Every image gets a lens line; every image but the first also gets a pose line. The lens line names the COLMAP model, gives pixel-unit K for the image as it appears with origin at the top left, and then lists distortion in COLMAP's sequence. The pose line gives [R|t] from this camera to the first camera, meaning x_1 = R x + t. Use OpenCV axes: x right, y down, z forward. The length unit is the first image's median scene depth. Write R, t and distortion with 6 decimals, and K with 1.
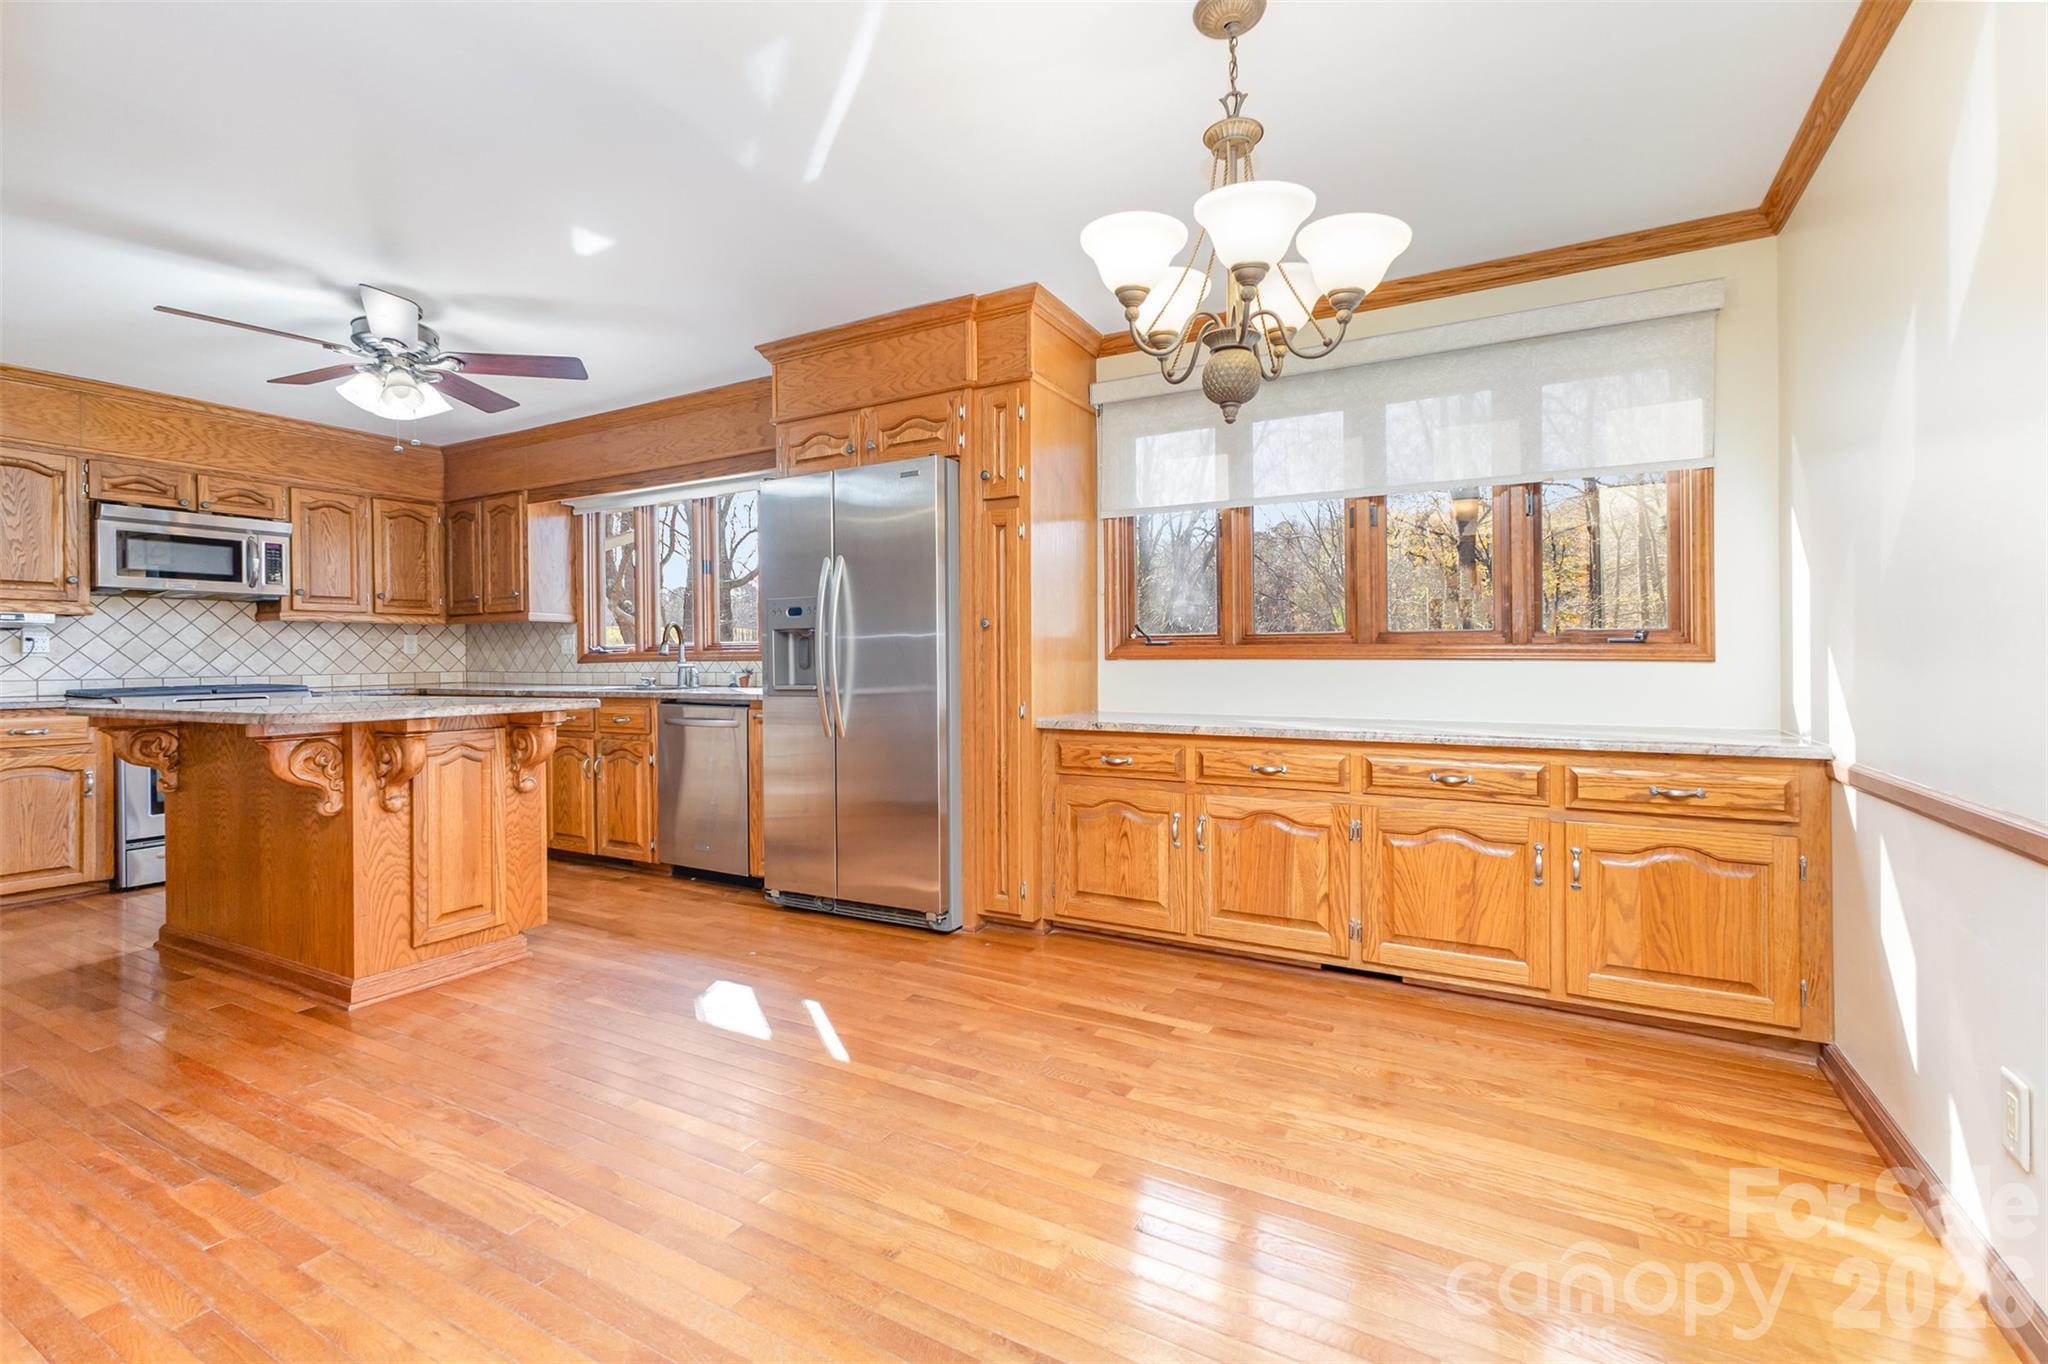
lens RADIAL K [[900.4, 0, 1029.3], [0, 900.4, 662.1], [0, 0, 1]] dist [0.009294, -0.001104]
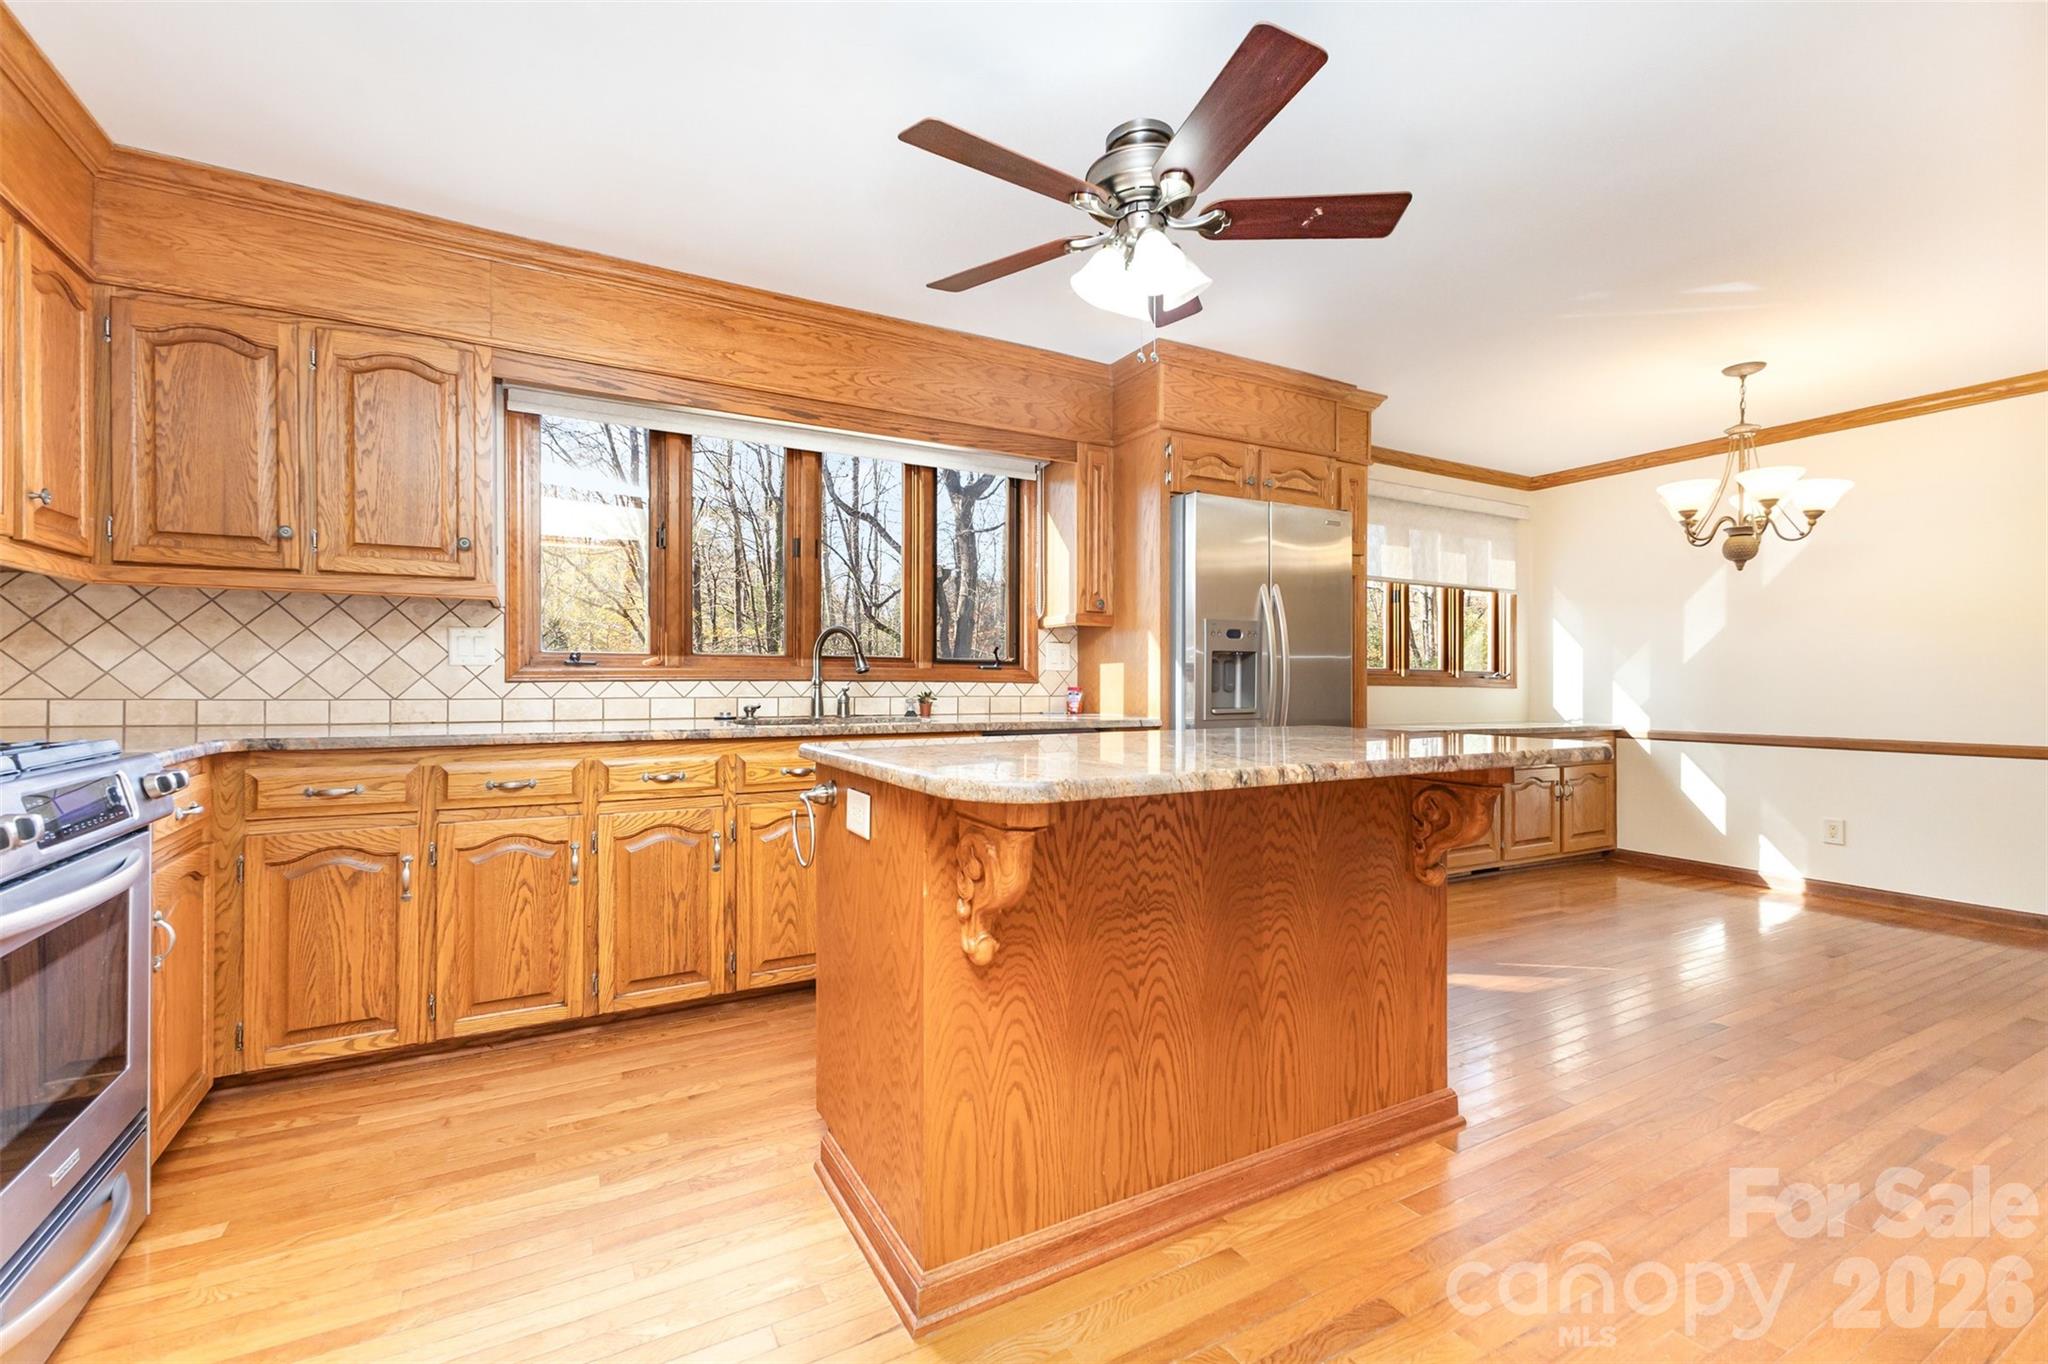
lens RADIAL K [[891.1, 0, 1029.2], [0, 891.1, 675.5], [0, 0, 1]] dist [0.003776, -0.000174]
pose [[0.515934, 0.013564, 0.856521, -1.010774], [-0.005705, 0.999907, -0.012399, 0.002378], [-0.856609, 0.001511, 0.515964, 0.574553]]
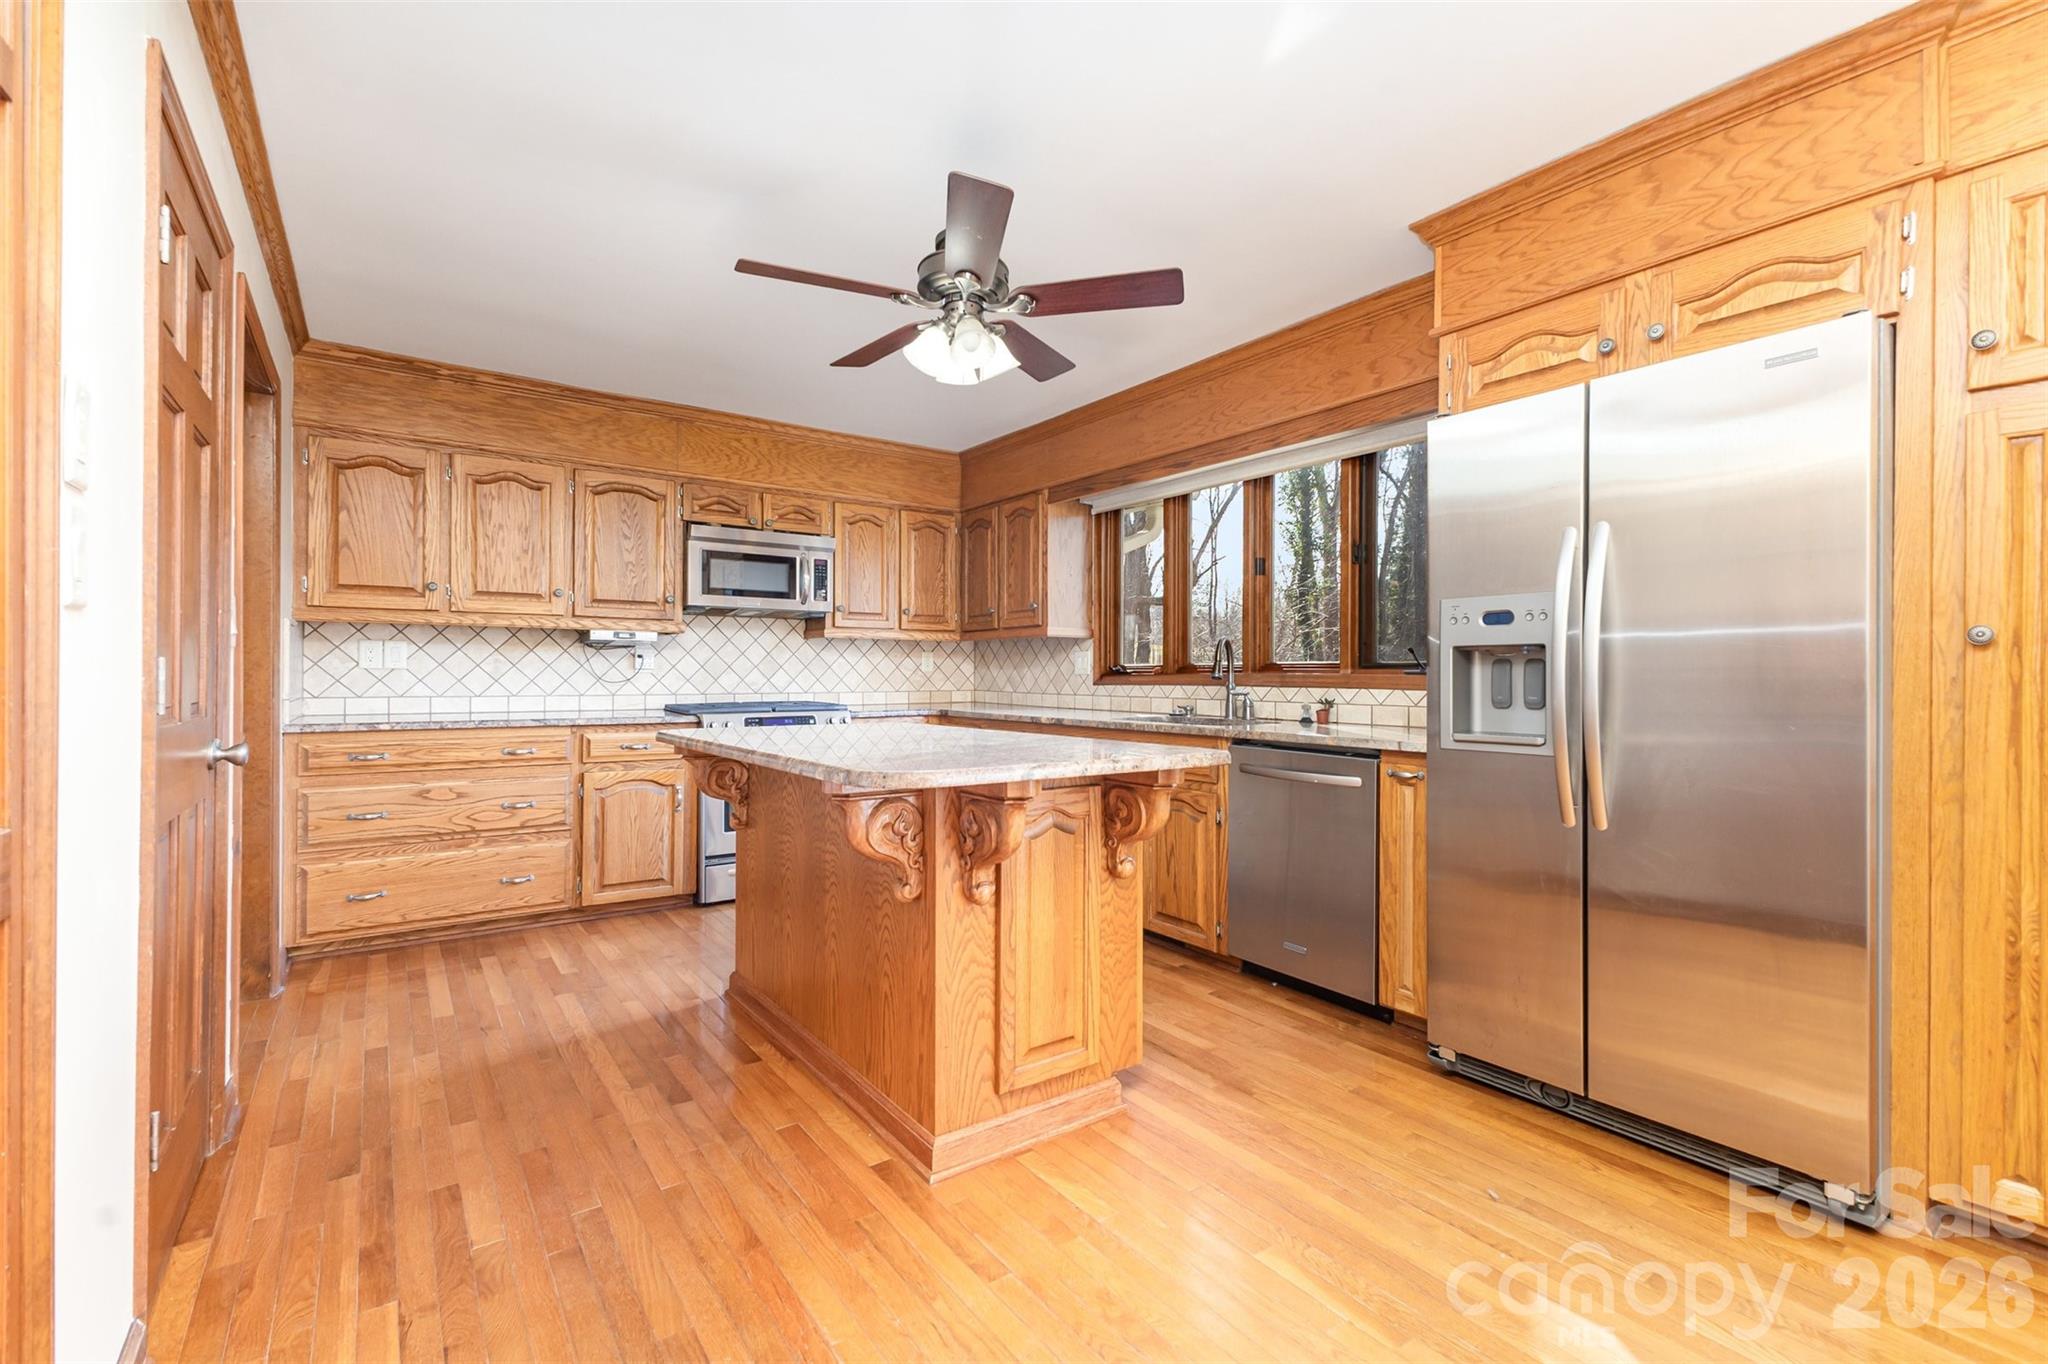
lens RADIAL K [[891.1, 0, 1029.2], [0, 891.1, 675.5], [0, 0, 1]] dist [0.003776, -0.000174]
pose [[0.904678, 0.012779, -0.425903, -0.242664], [-0.013416, 0.999909, 0.001504, -0.010457], [0.425884, 0.004353, 0.904767, 0.248880]]
